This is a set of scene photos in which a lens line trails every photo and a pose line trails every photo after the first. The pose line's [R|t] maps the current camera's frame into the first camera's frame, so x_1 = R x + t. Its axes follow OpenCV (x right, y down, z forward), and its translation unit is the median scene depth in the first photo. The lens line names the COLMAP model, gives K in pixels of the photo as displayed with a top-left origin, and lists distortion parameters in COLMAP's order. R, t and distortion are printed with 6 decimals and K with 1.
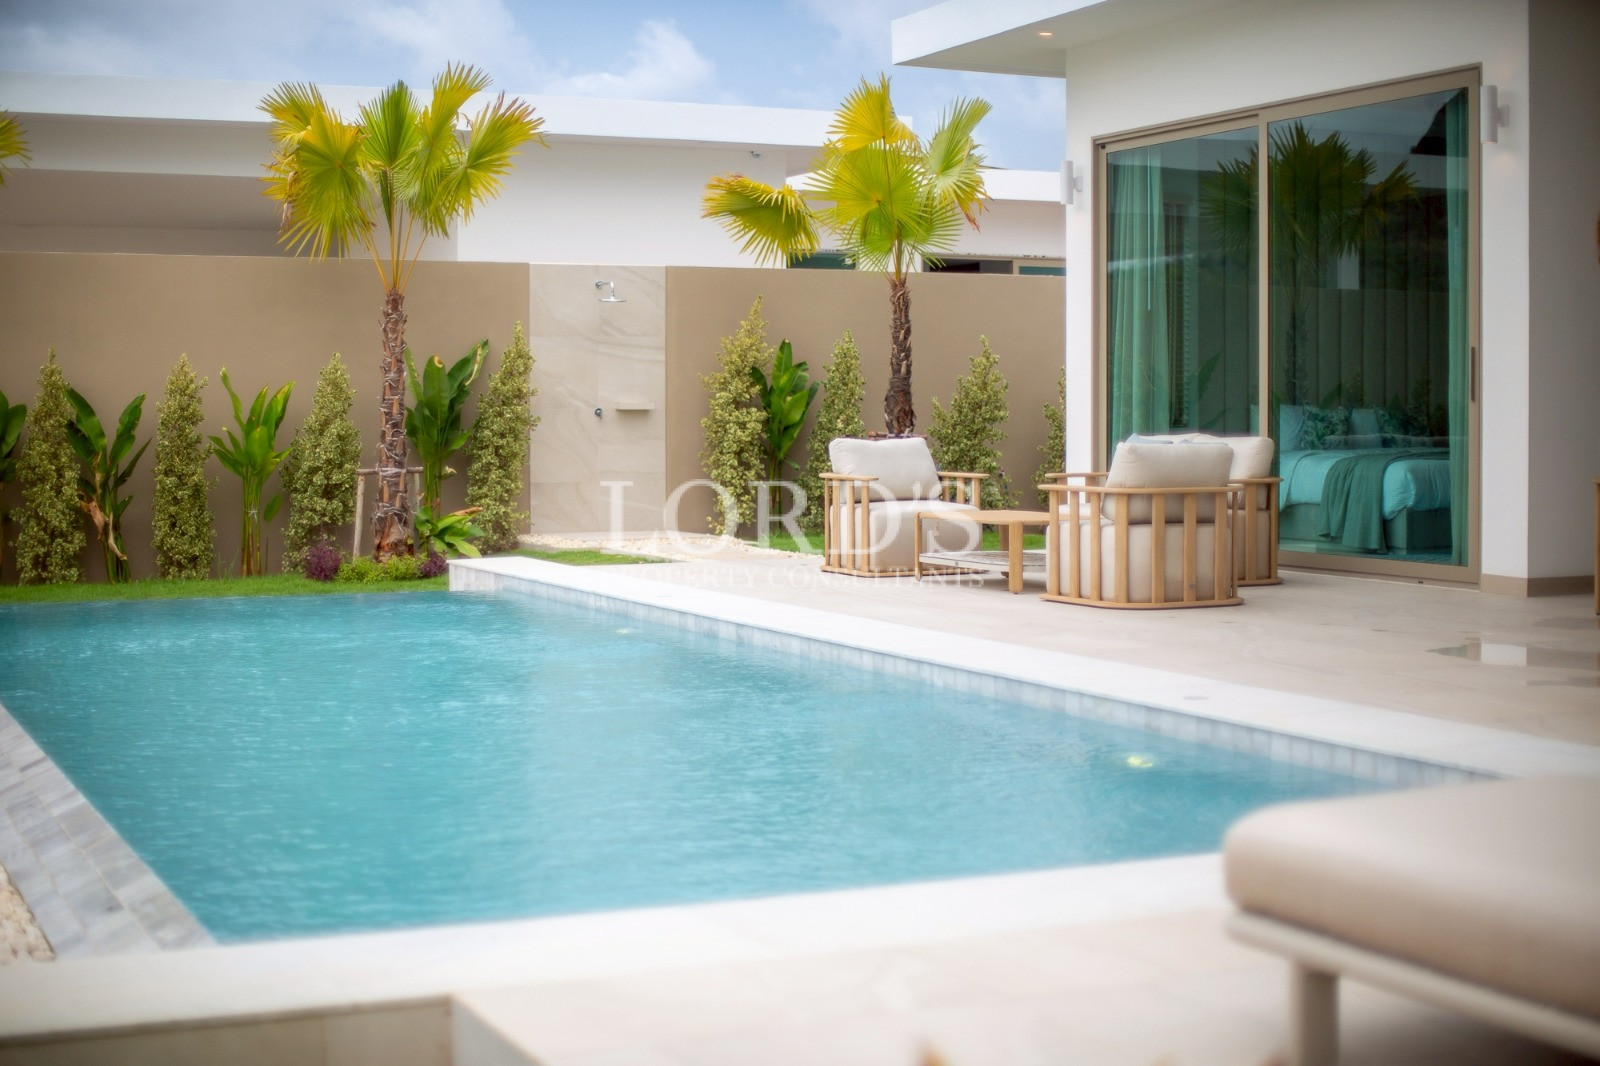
lens RADIAL K [[2347.1, 0, 800.0], [0, 2347.1, 533.0], [0, 0, 1]] dist [-0.160940, 0.036463]
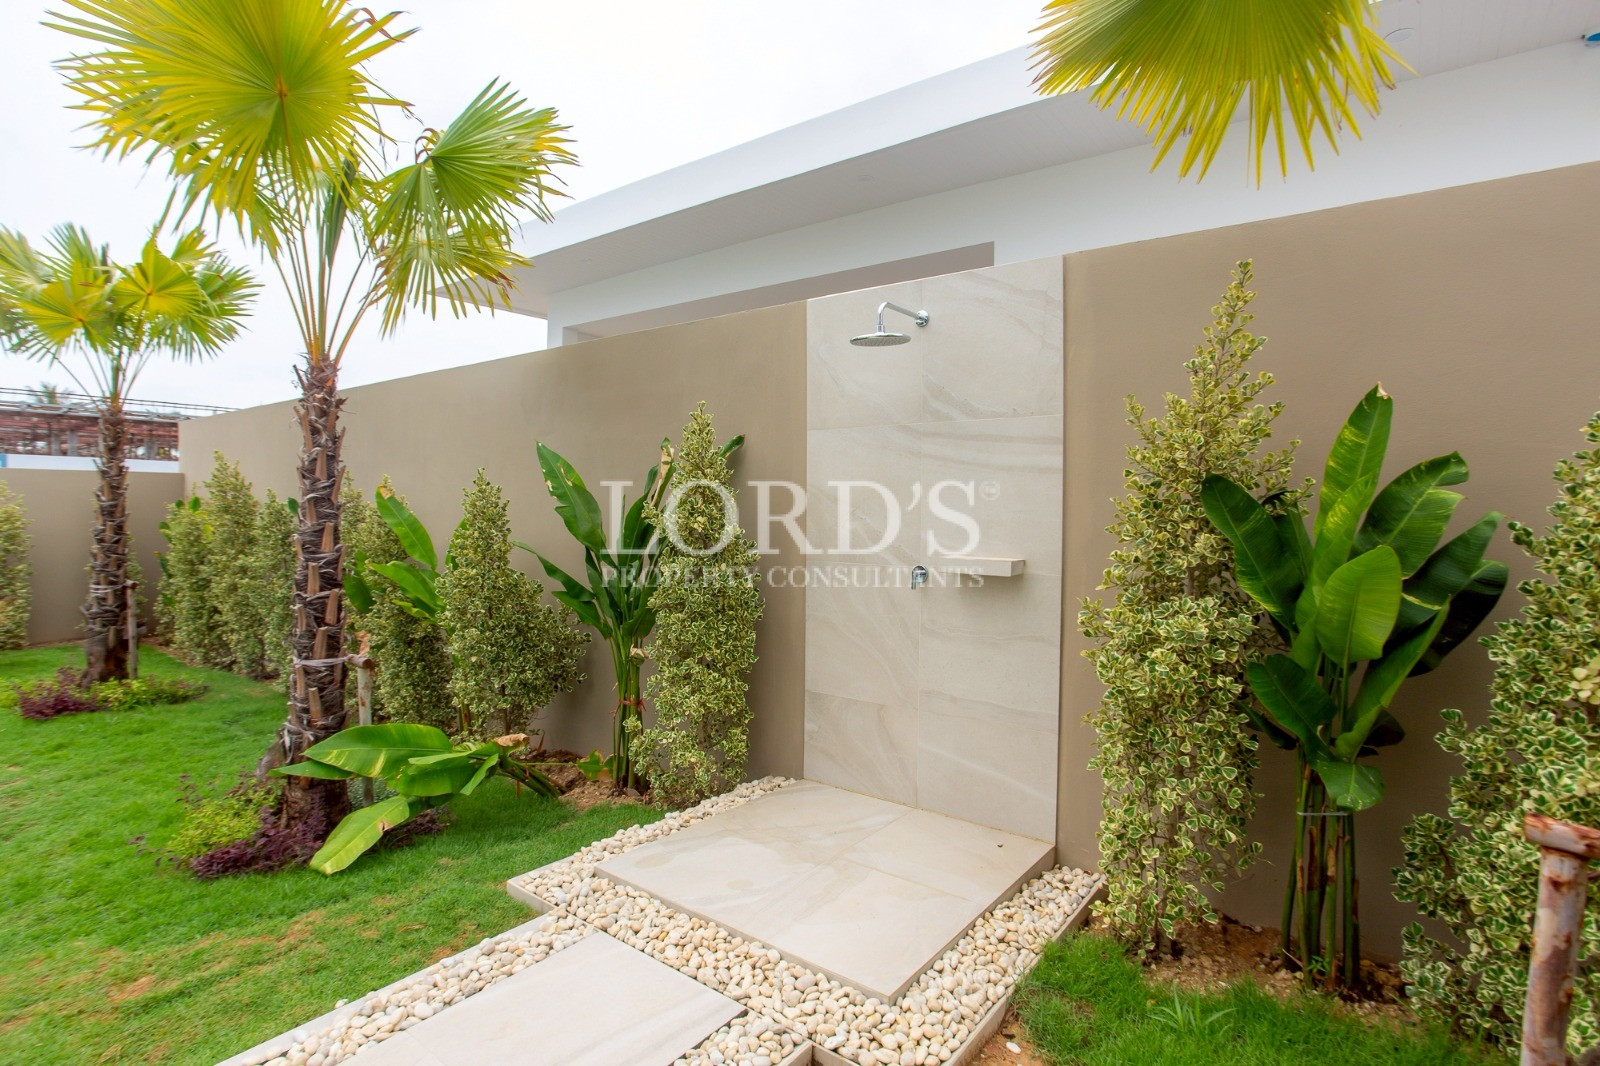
lens RADIAL K [[815.2, 0, 800.0], [0, 815.2, 533.0], [0, 0, 1]] dist [-0.039084, 0.000559]
pose [[0.462163, 0.029858, -0.886292, 0.059164], [-0.057291, 0.998350, 0.003759, -0.061853], [0.884943, 0.049039, 0.463111, 0.931196]]
